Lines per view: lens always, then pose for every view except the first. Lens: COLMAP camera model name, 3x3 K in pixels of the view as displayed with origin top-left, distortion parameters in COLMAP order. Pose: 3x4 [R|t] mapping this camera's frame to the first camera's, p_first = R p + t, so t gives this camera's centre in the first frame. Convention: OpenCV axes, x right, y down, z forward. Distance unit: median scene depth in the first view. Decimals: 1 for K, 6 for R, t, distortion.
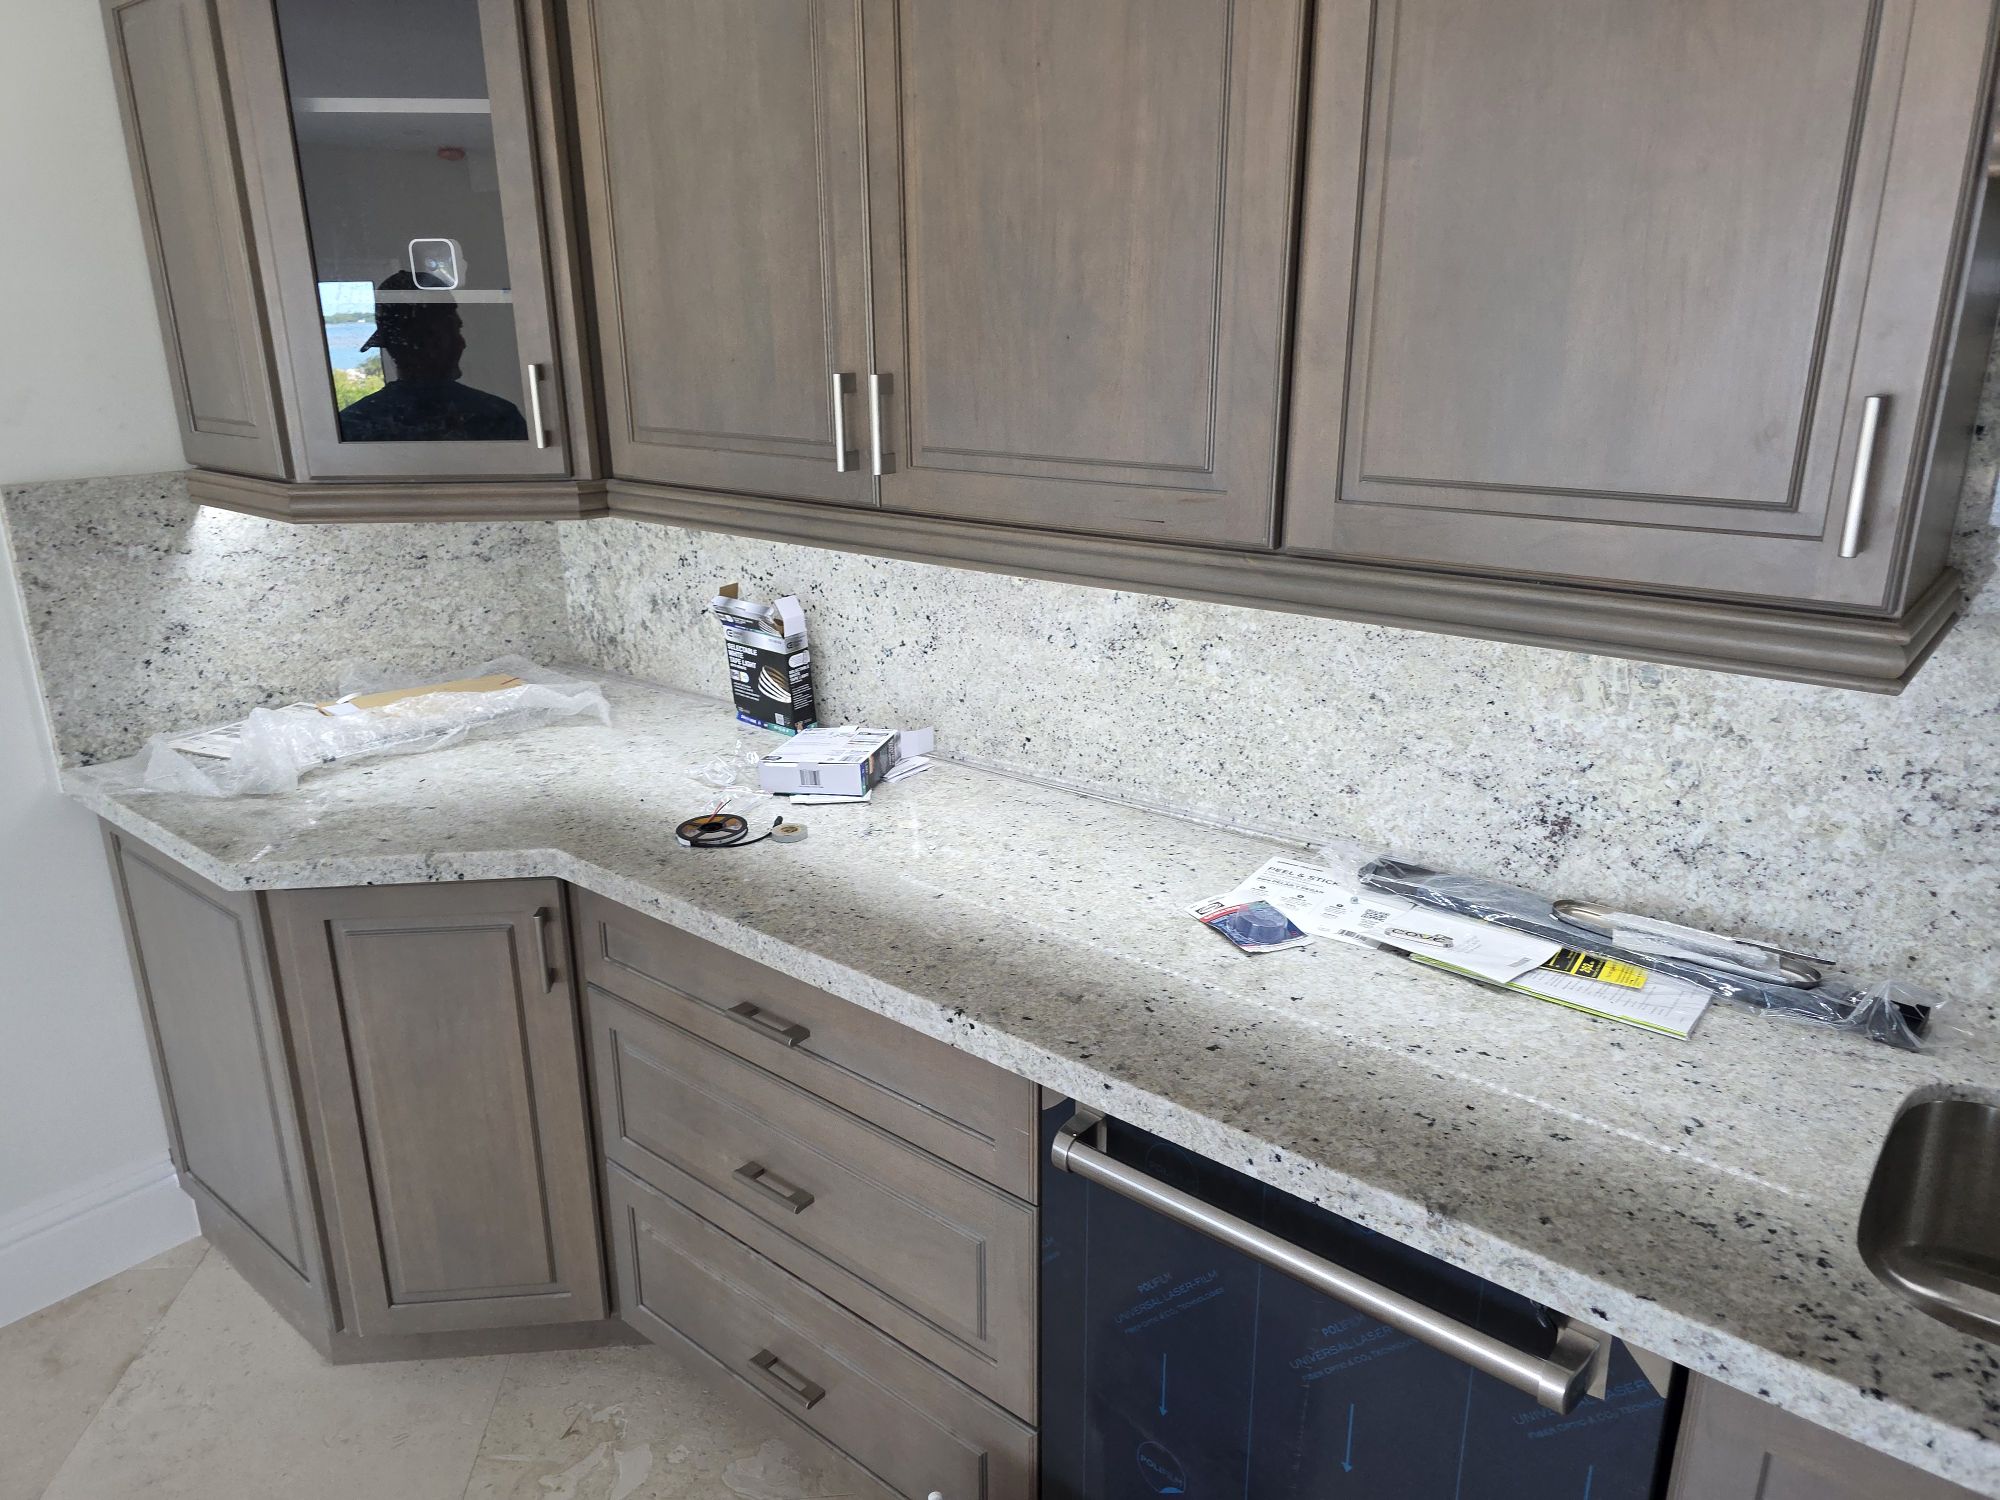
lens RADIAL K [[1349.3, 0, 999.7], [0, 1349.3, 728.3], [0, 0, 1]] dist [0.073779, -0.066846]
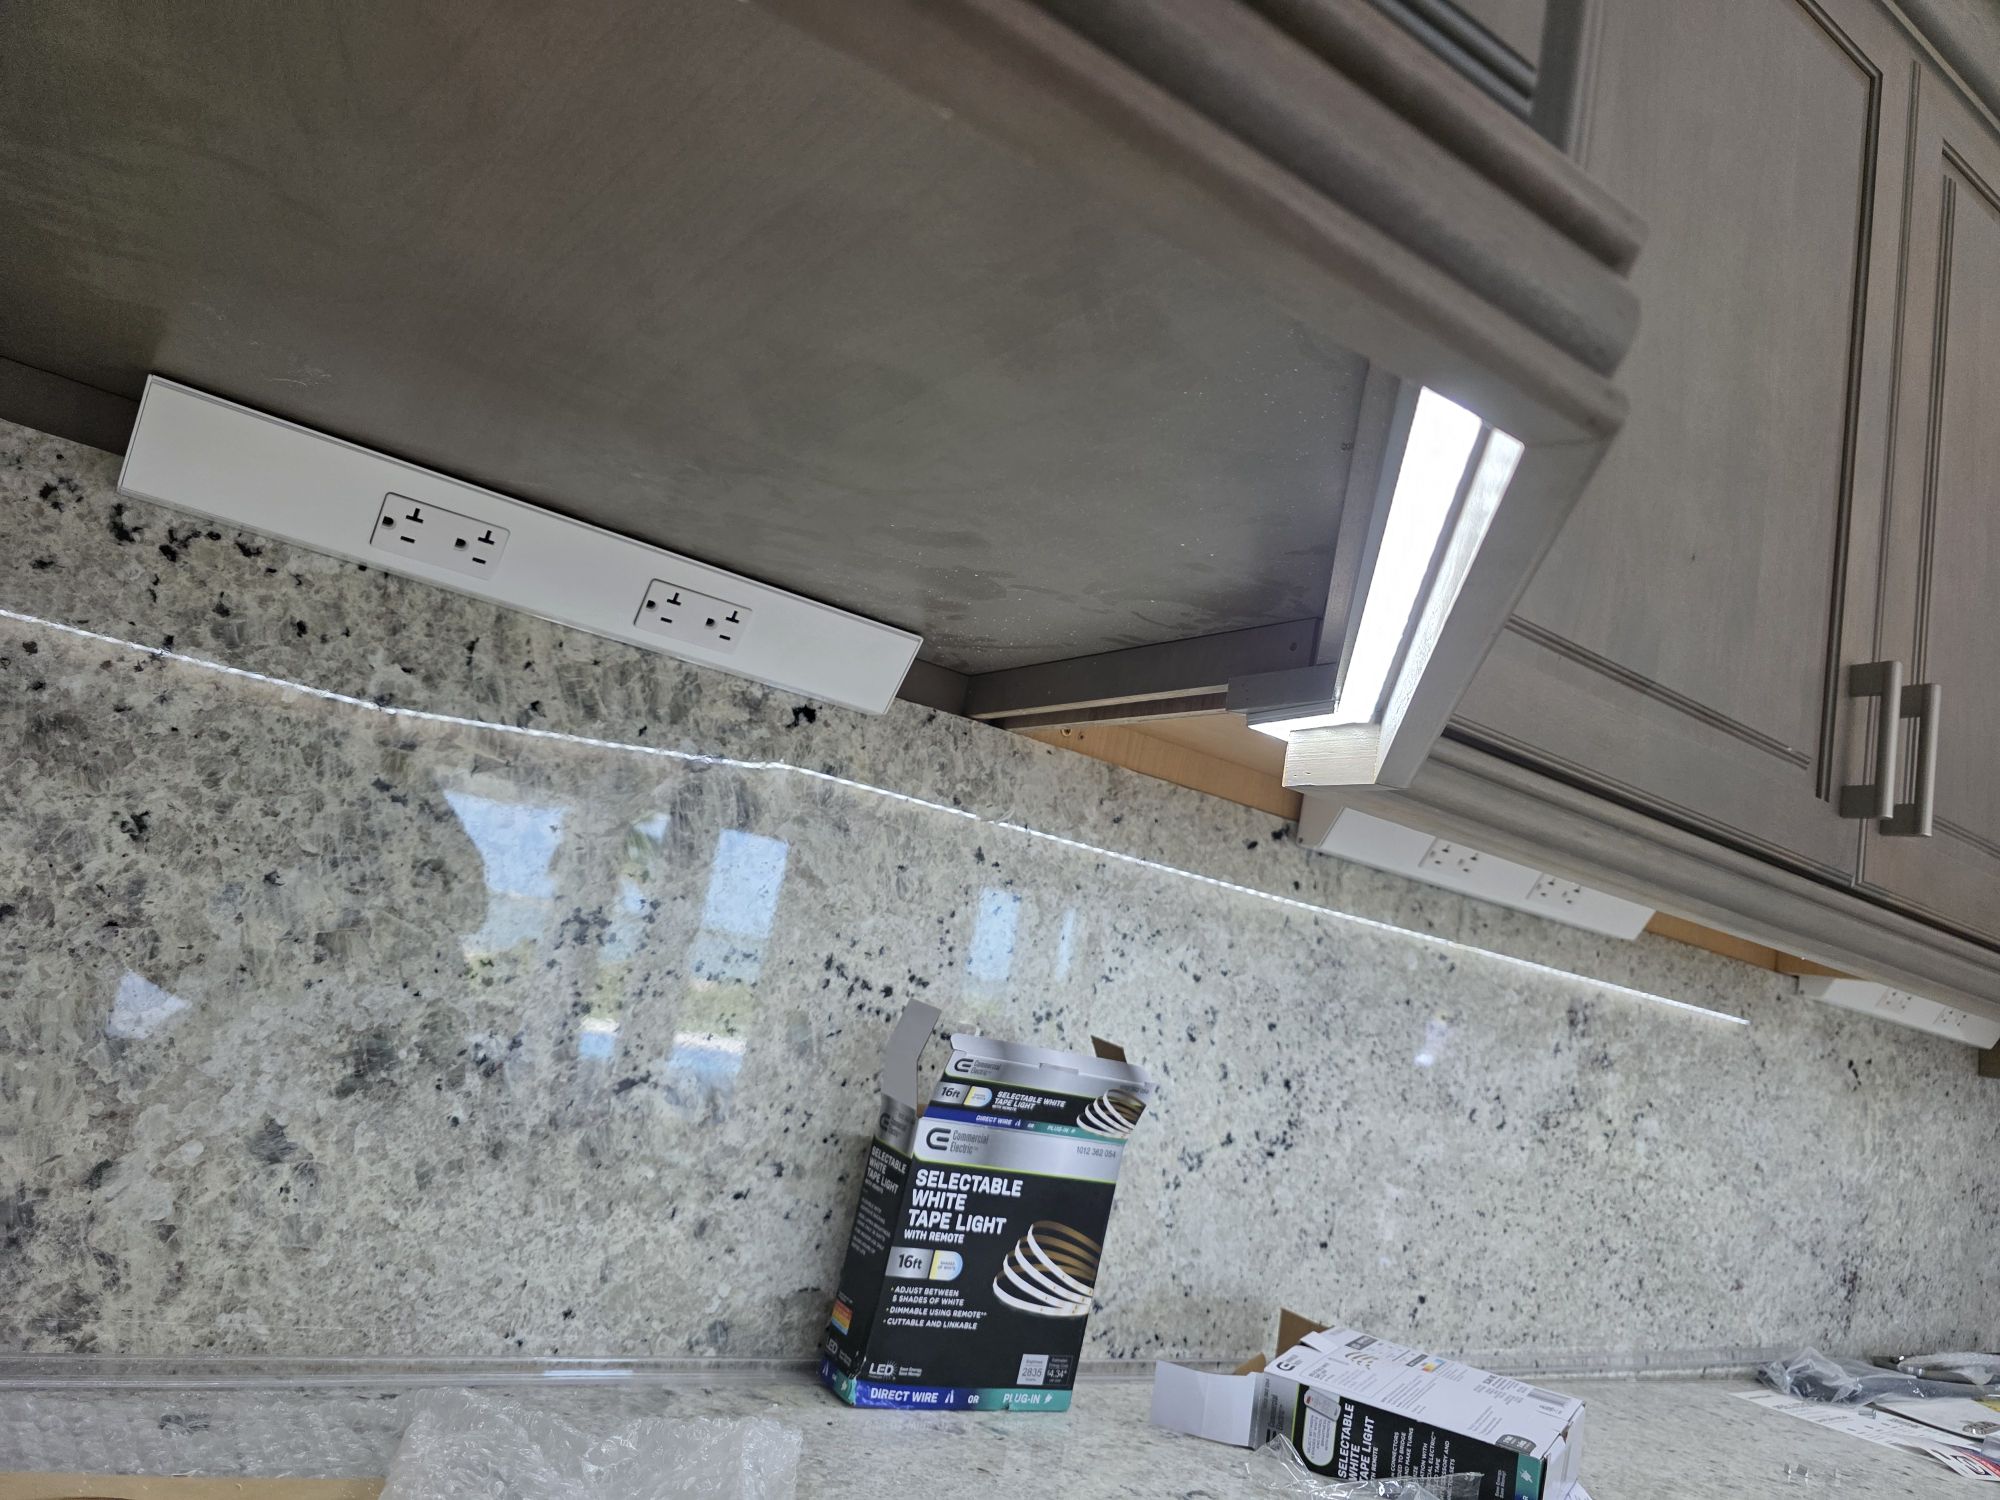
lens RADIAL K [[1349.3, 0, 999.7], [0, 1349.3, 728.3], [0, 0, 1]] dist [0.073779, -0.066846]
pose [[0.266736, 0.236106, 0.934402, -0.666725], [0.098502, 0.957772, -0.270129, -0.089865], [-0.958723, 0.164093, 0.232215, 1.045061]]
